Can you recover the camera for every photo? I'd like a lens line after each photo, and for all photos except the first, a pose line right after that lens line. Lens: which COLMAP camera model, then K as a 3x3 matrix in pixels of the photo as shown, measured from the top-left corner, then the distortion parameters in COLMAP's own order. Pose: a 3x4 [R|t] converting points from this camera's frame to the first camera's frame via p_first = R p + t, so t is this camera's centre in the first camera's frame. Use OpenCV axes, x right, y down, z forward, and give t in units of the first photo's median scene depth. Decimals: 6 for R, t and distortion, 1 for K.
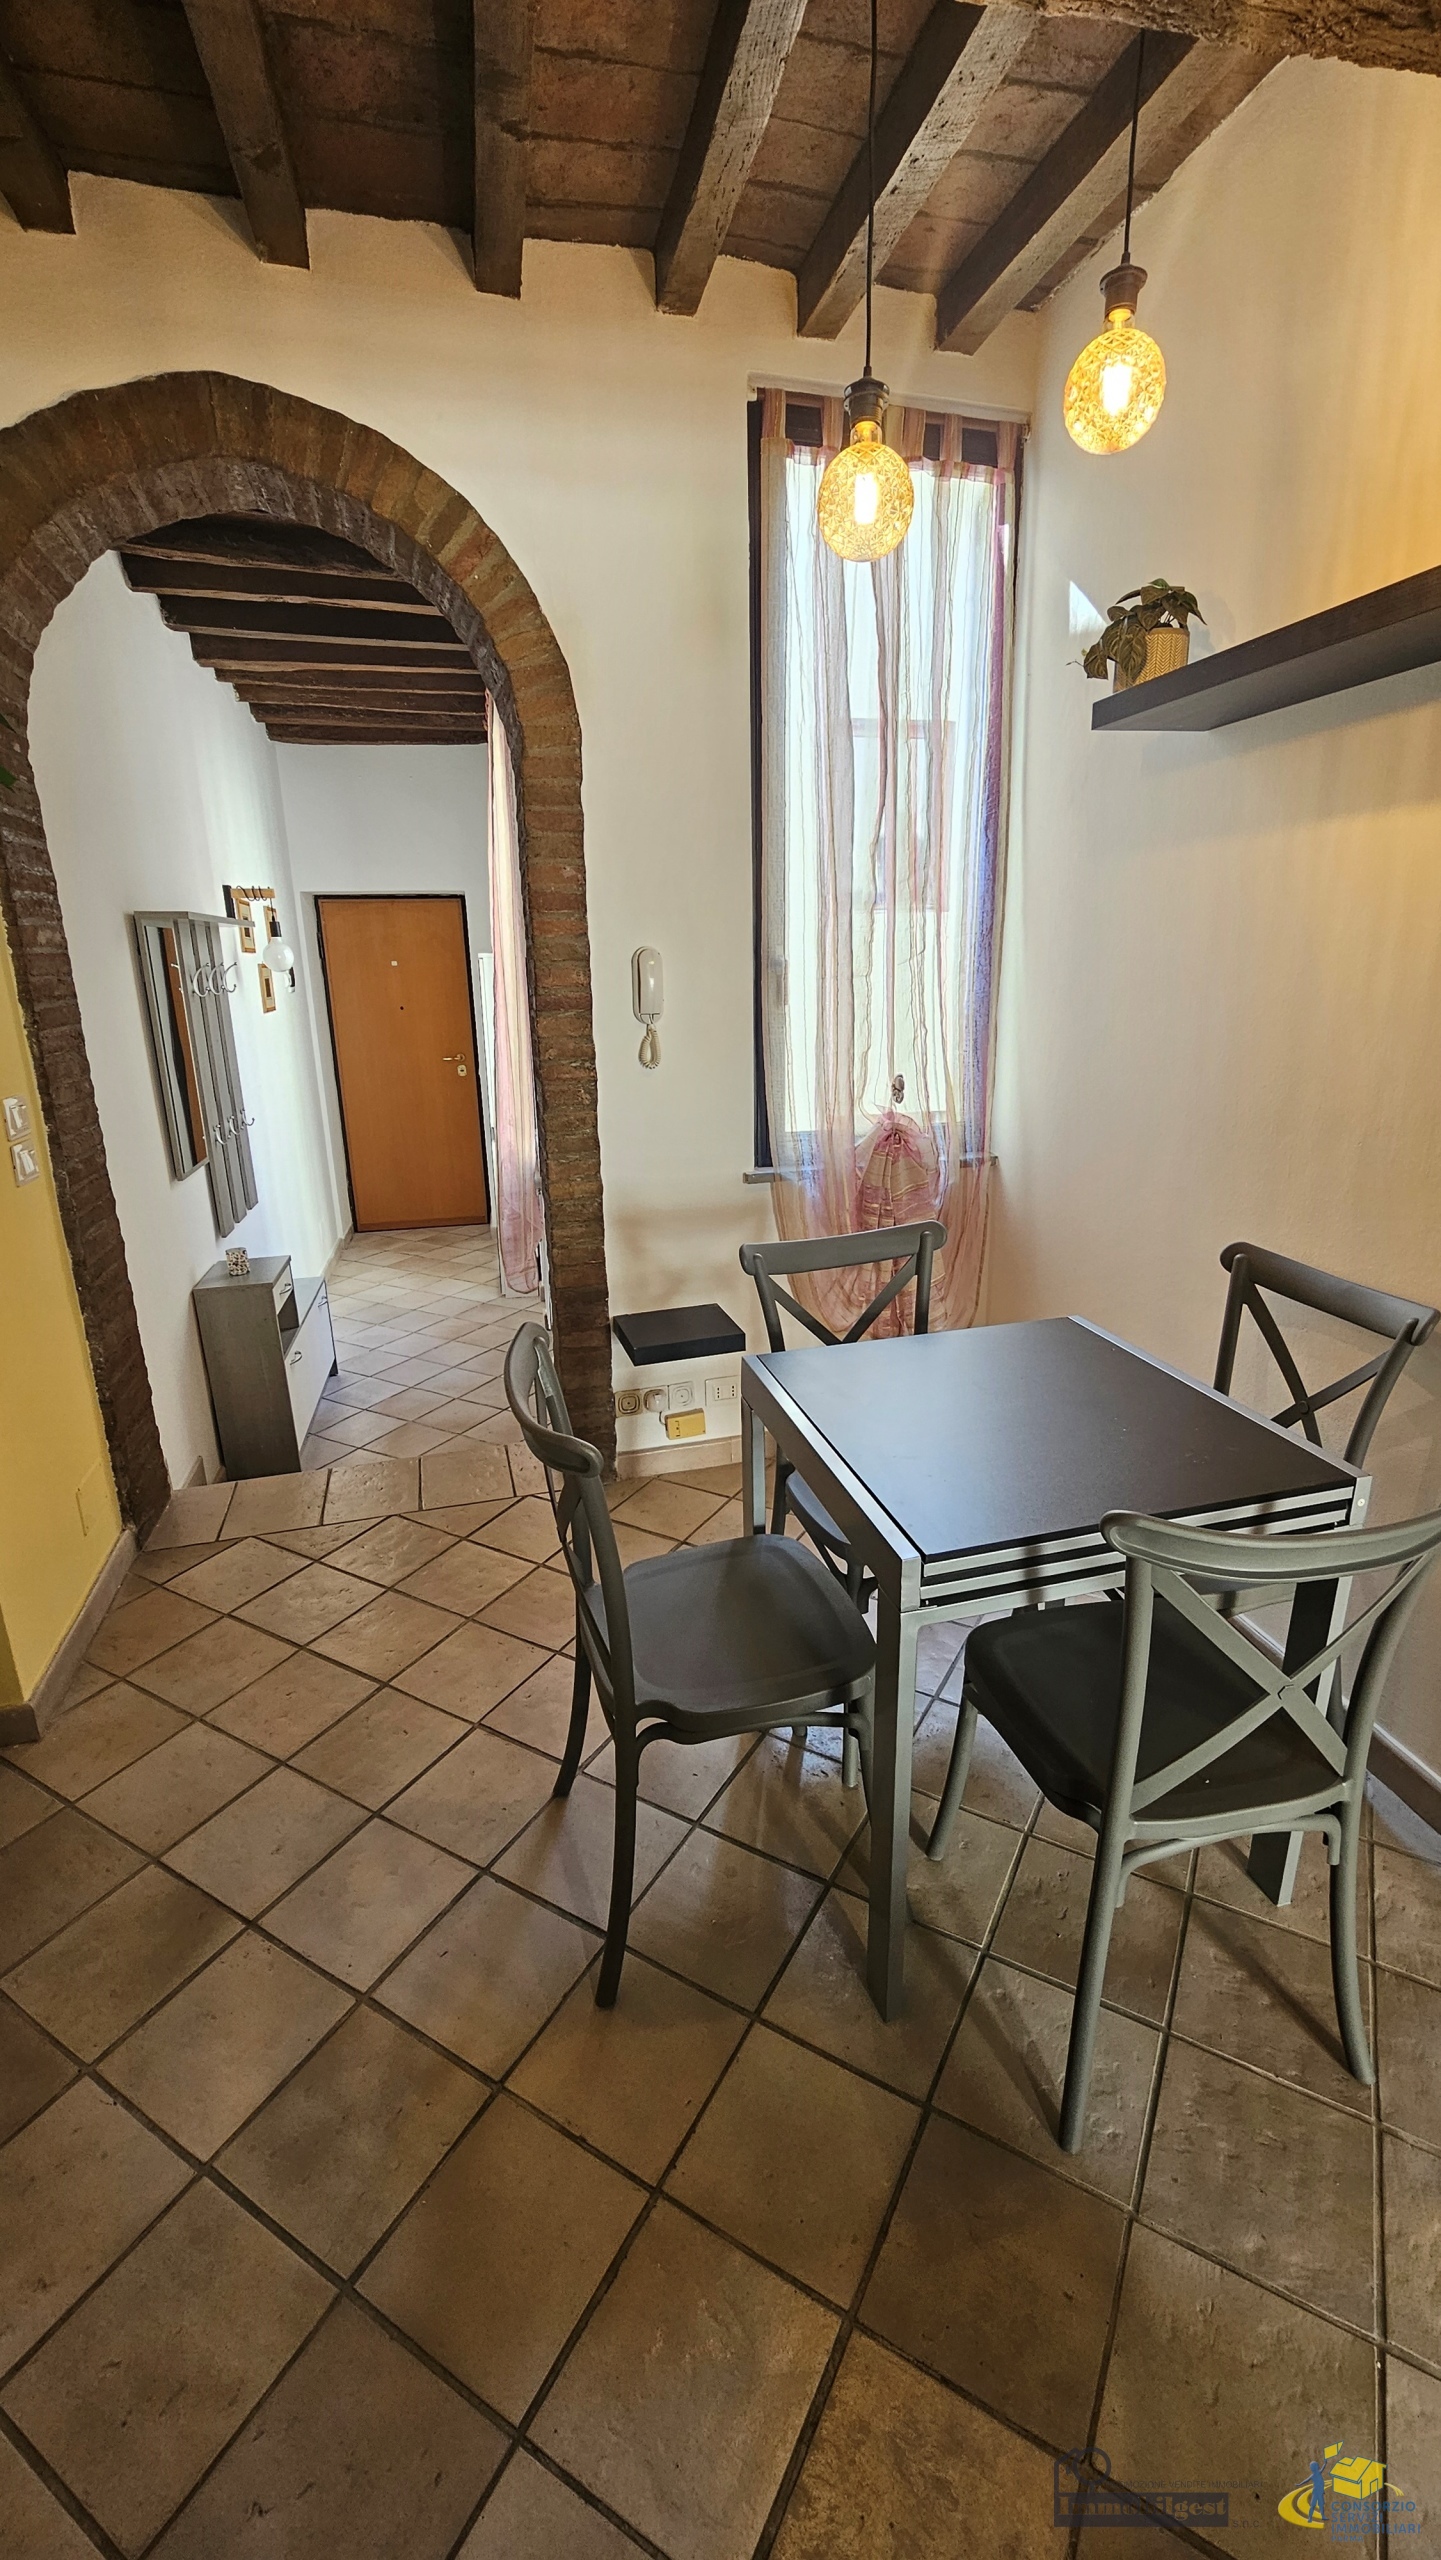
lens RADIAL K [[1061.3, 0, 742.2], [0, 1061.3, 1261.9], [0, 0, 1]] dist [-0.002832, 0.002860]
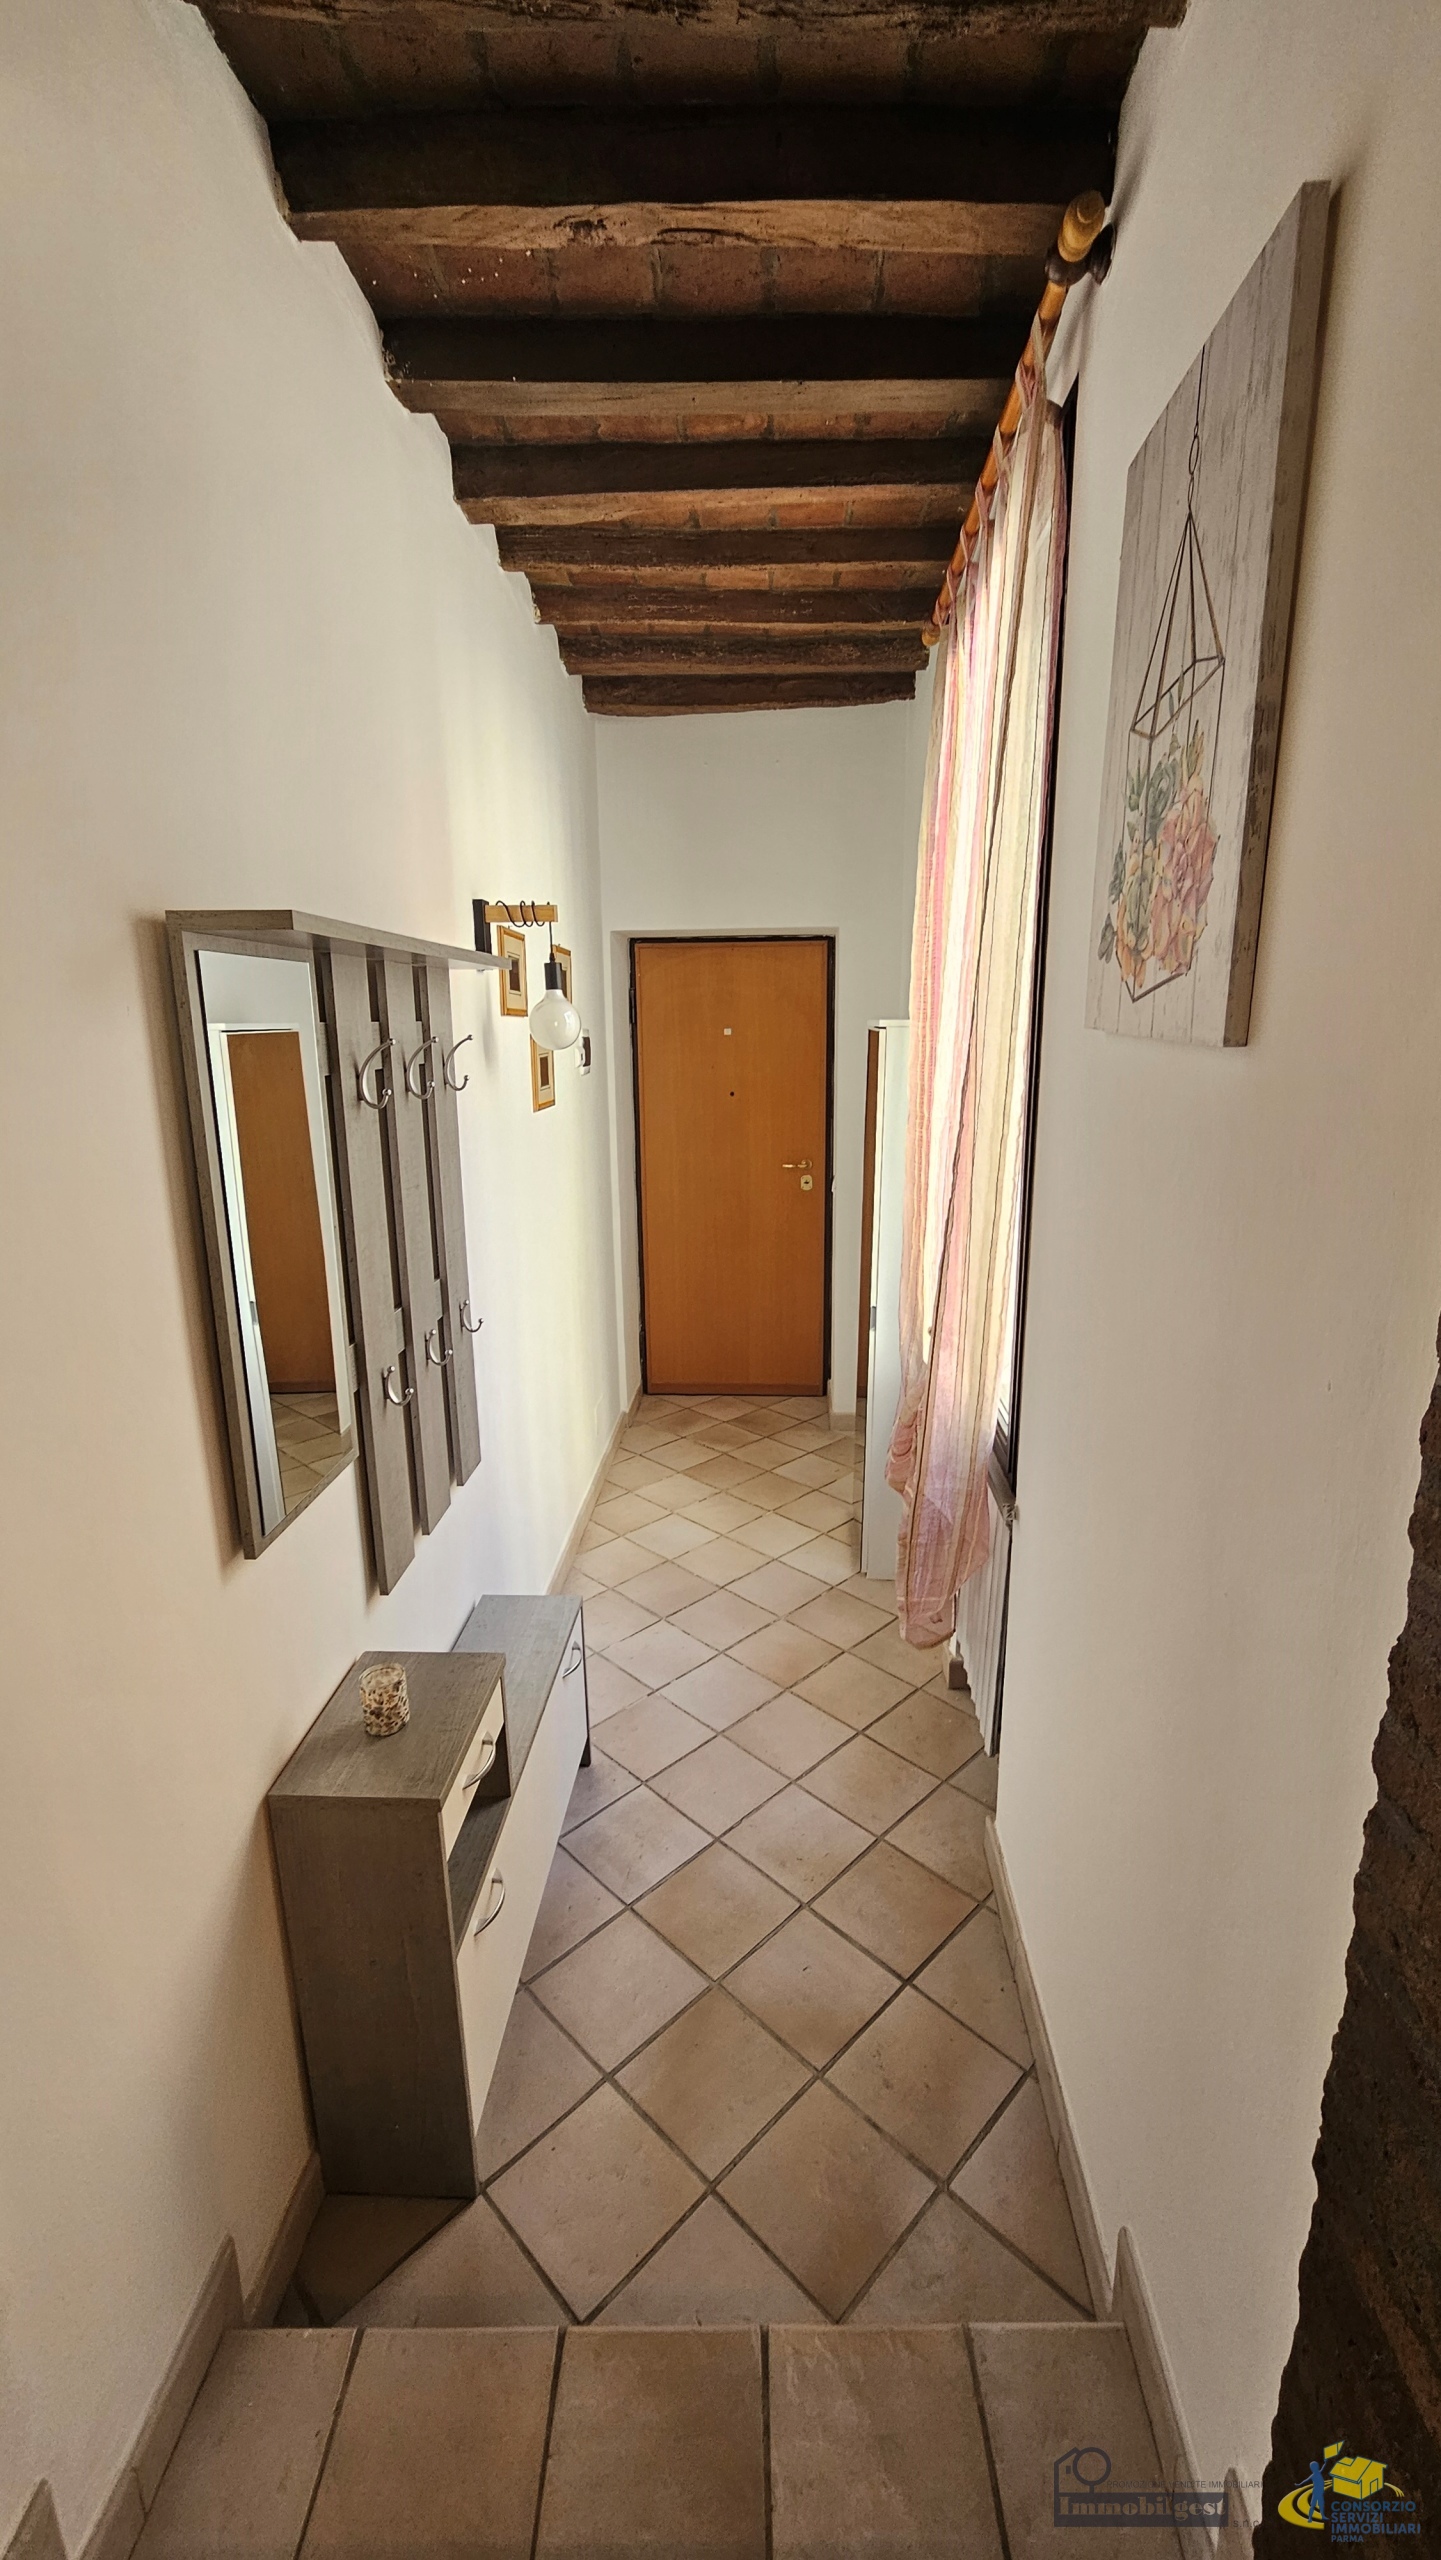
lens RADIAL K [[1061.3, 0, 740.7], [0, 1061.3, 1272.5], [0, 0, 1]] dist [-0.002832, 0.002860]
pose [[0.963020, 0.067831, -0.260753, -0.179781], [-0.080813, 0.995951, -0.039380, -0.137090], [0.257026, 0.058996, 0.964602, 0.474488]]
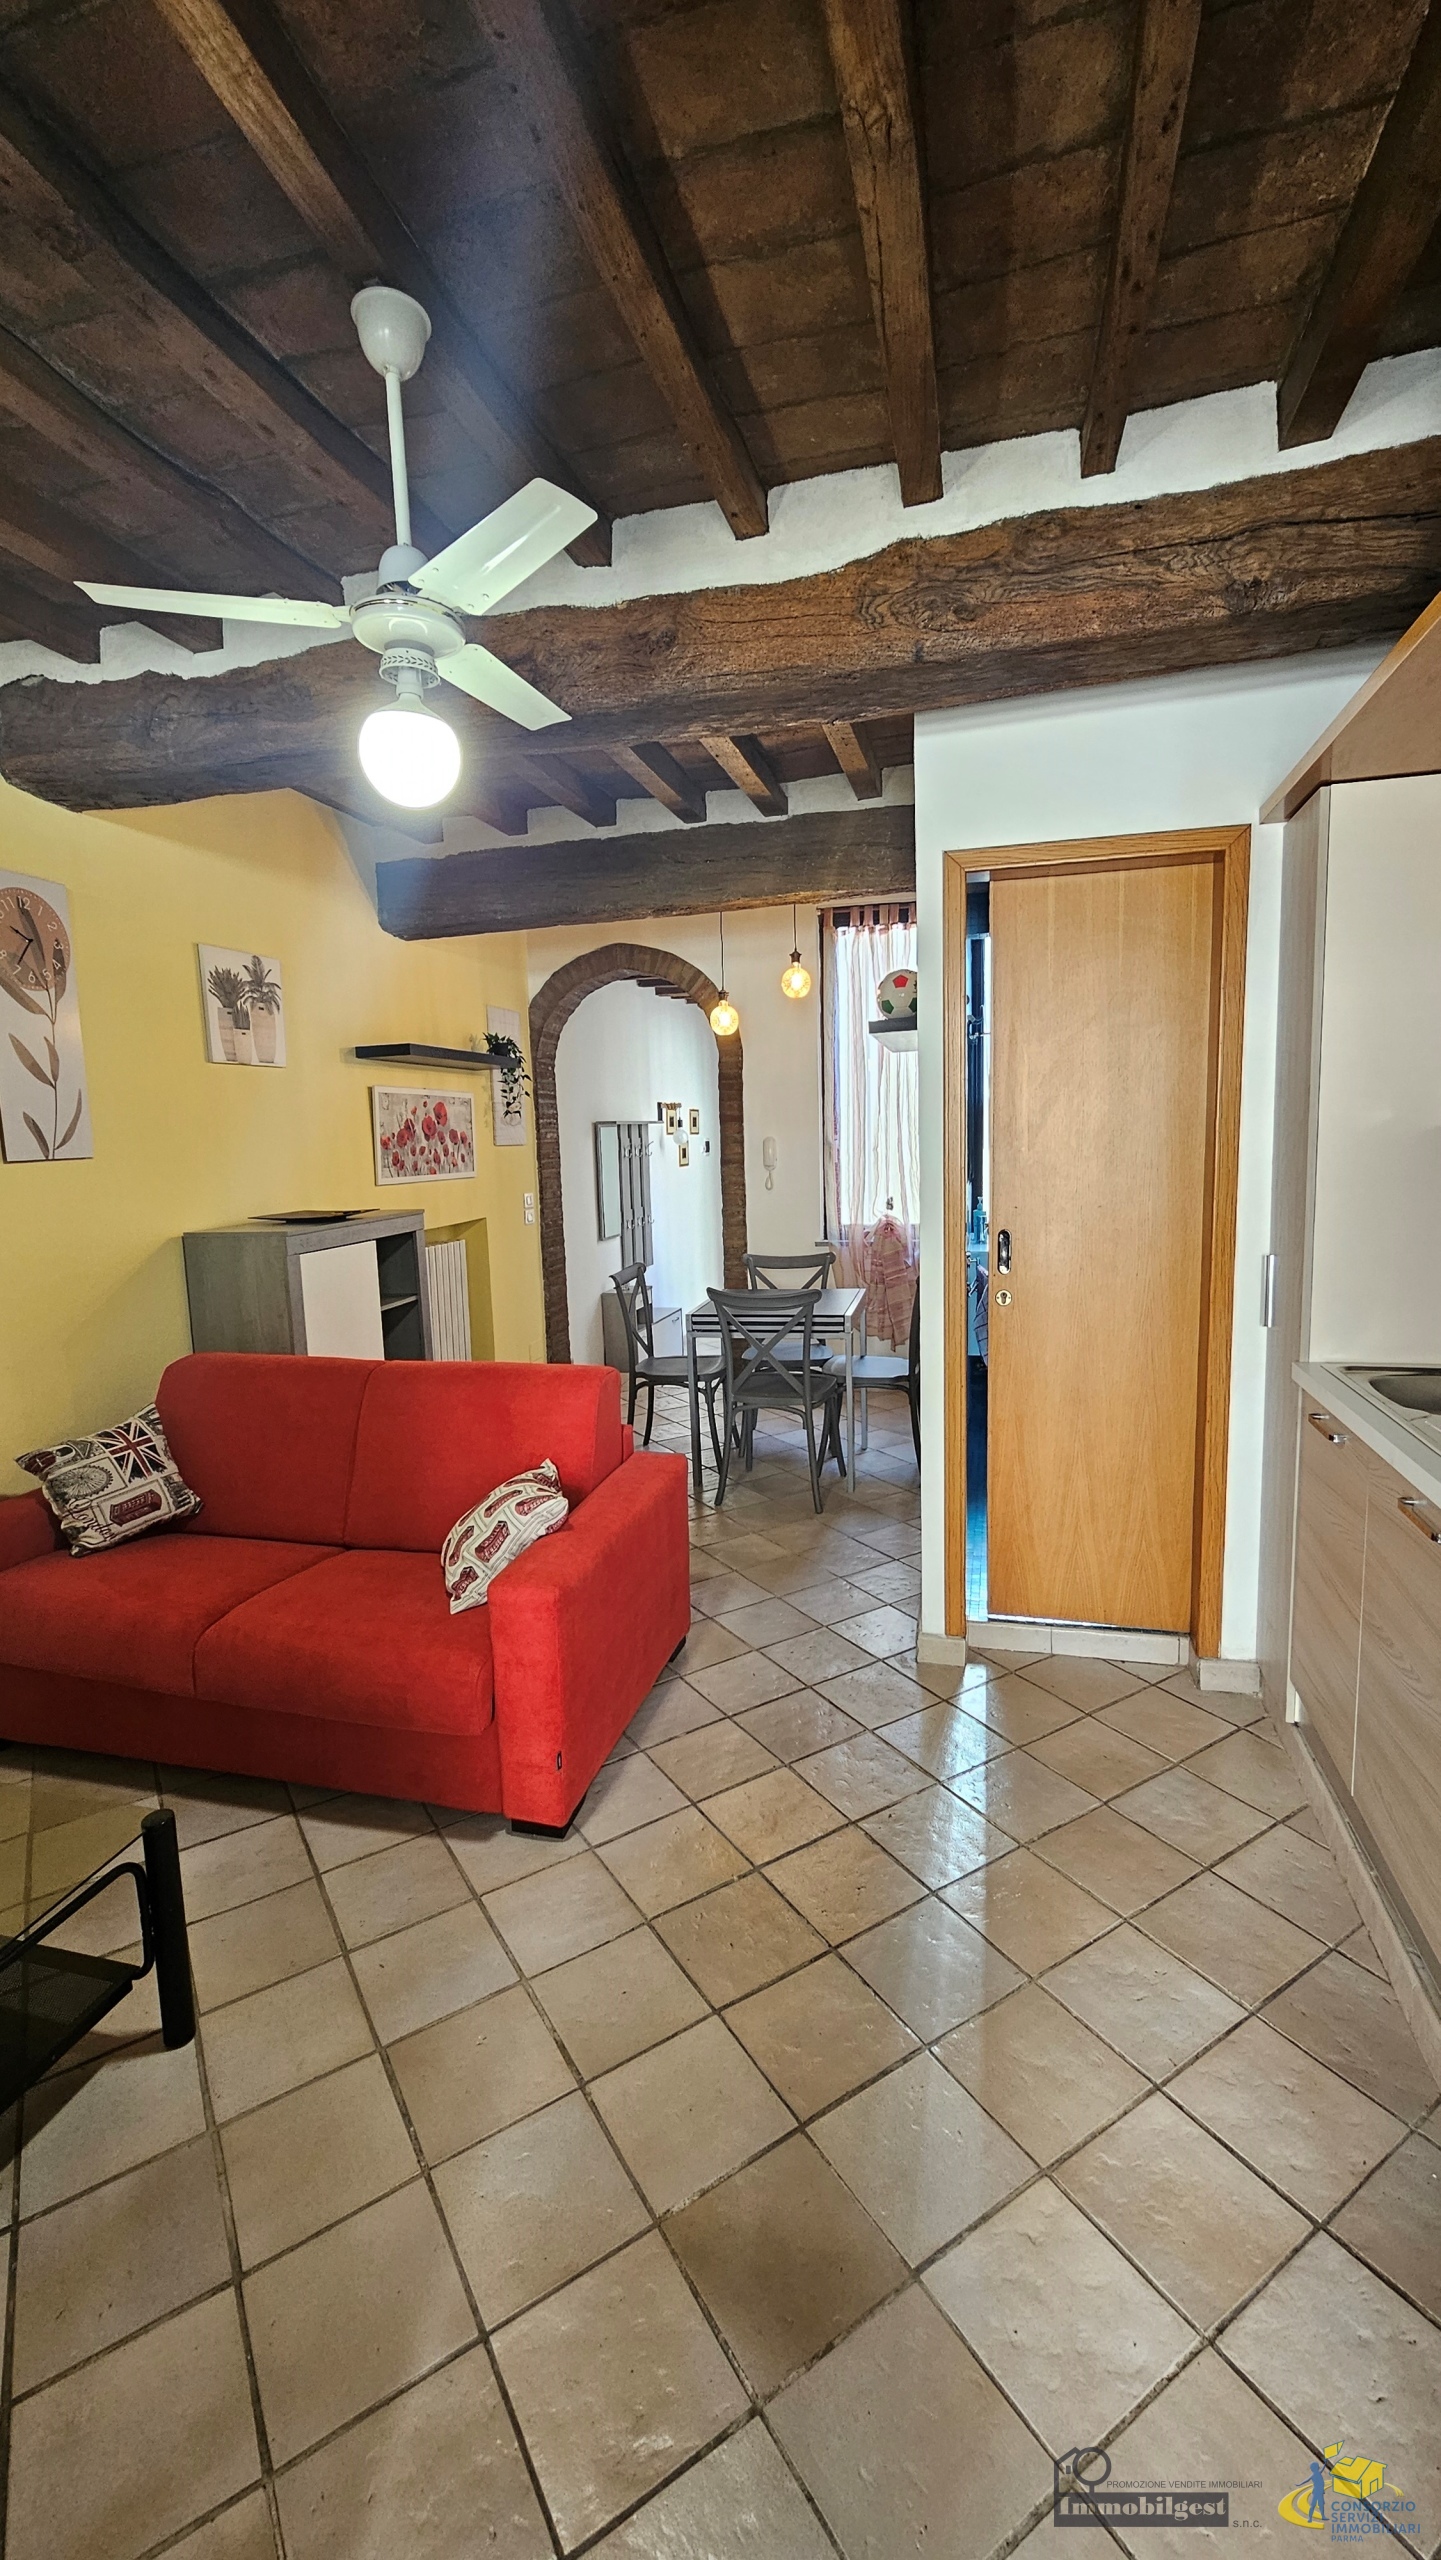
lens RADIAL K [[1061.3, 0, 723.6], [0, 1061.3, 1273.2], [0, 0, 1]] dist [-0.002832, 0.002860]
pose [[0.871593, 0.054259, -0.487218, 0.562521], [-0.120671, 0.987022, -0.105951, 0.142084], [0.475146, 0.151139, 0.866829, -0.569322]]
